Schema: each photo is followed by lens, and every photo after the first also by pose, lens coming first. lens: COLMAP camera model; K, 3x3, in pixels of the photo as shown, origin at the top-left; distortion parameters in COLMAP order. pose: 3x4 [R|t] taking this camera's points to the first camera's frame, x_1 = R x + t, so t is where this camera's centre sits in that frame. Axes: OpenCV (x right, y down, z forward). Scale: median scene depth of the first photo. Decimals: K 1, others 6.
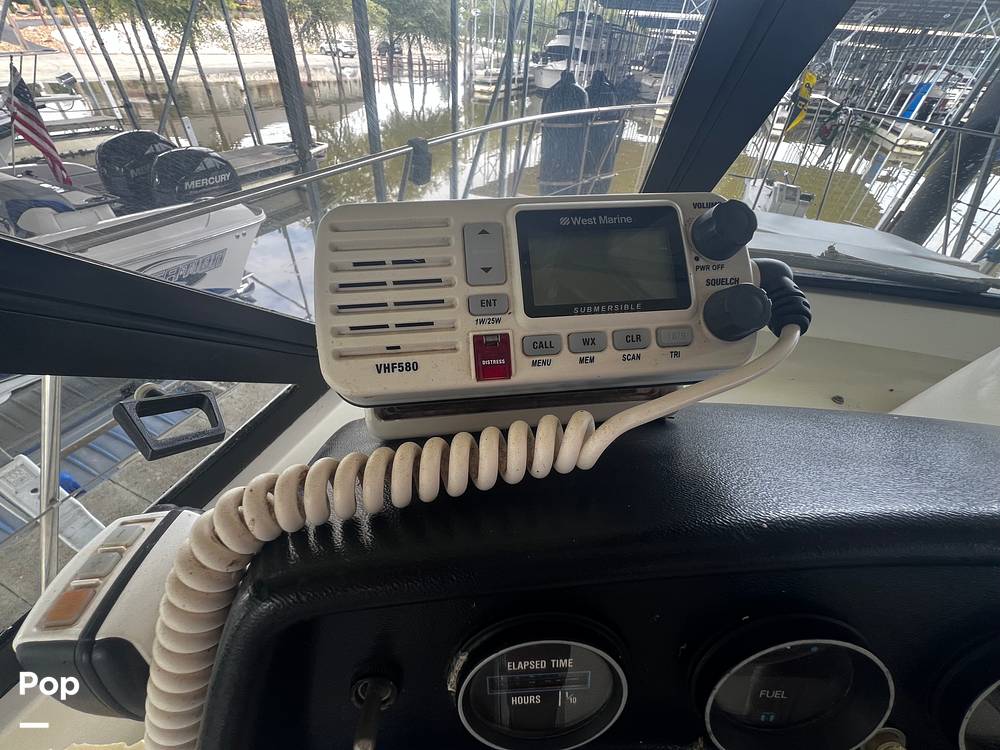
lens RADIAL K [[395.6, 0, 501.7], [0, 395.6, 371.7], [0, 0, 1]] dist [0.000930, 0.000182]
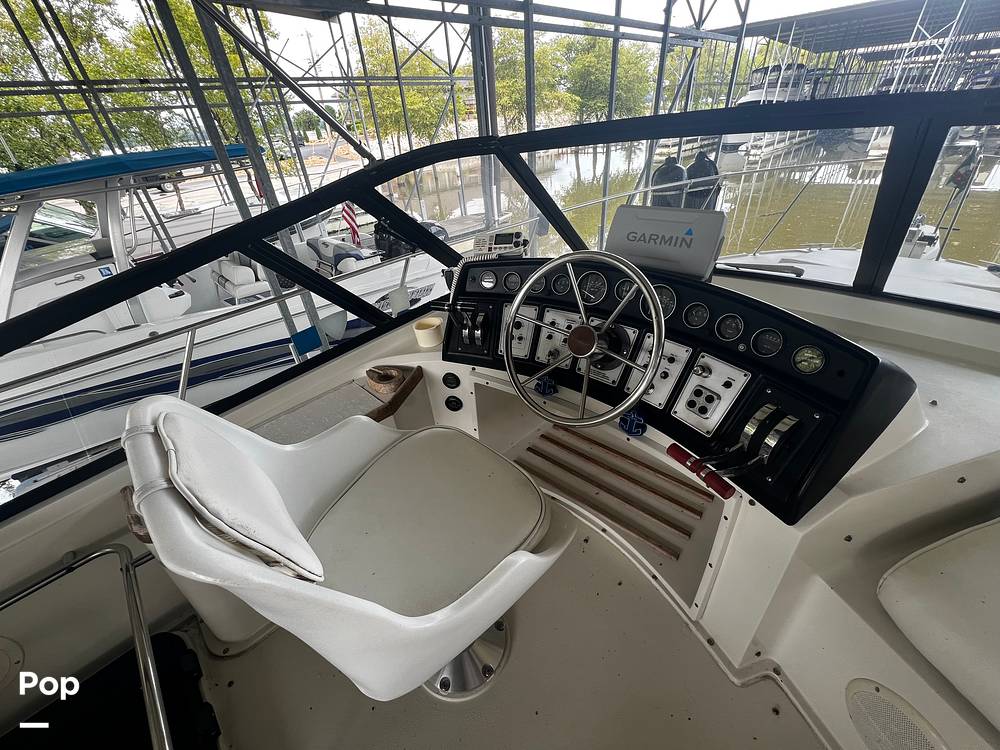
lens RADIAL K [[395.6, 0, 501.7], [0, 395.6, 371.7], [0, 0, 1]] dist [0.000930, 0.000182]
pose [[0.919764, 0.097672, -0.380124, 0.125087], [-0.143748, 0.985072, -0.094708, 0.112442], [0.365199, 0.141751, 0.920074, -0.217179]]
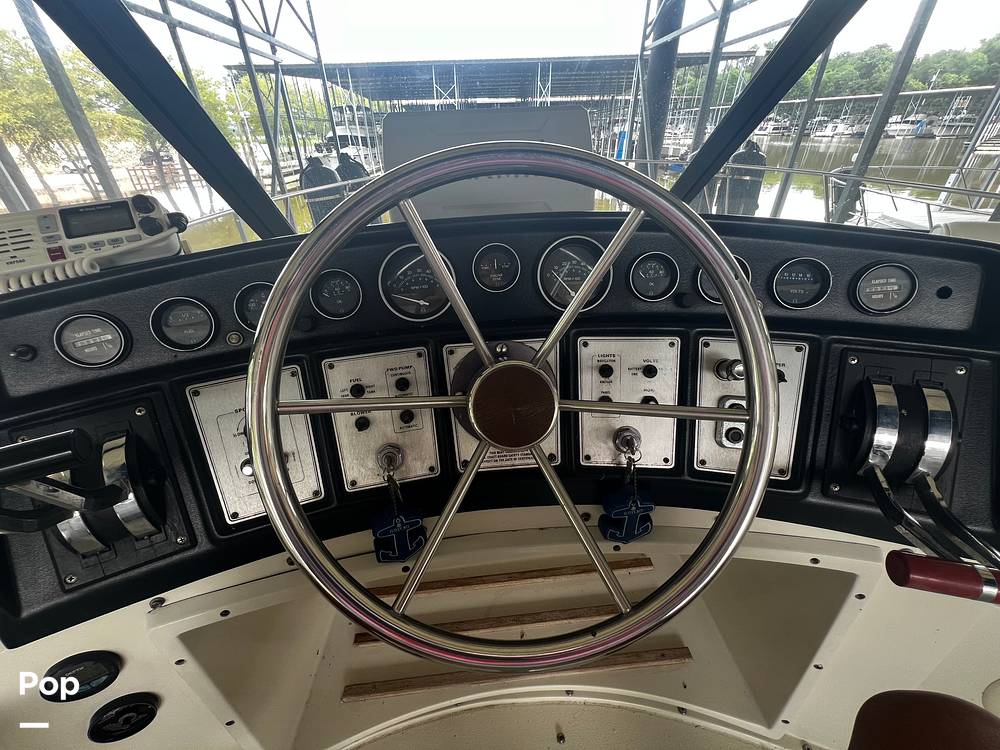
lens RADIAL K [[399.6, 0, 500.0], [0, 399.6, 375.0], [0, 0, 1]] dist [0.000777, -0.000668]
pose [[0.903683, -0.294287, 0.311050, 0.057120], [0.334232, 0.938849, -0.082778, 0.069733], [-0.267669, 0.178768, 0.946782, -0.082366]]
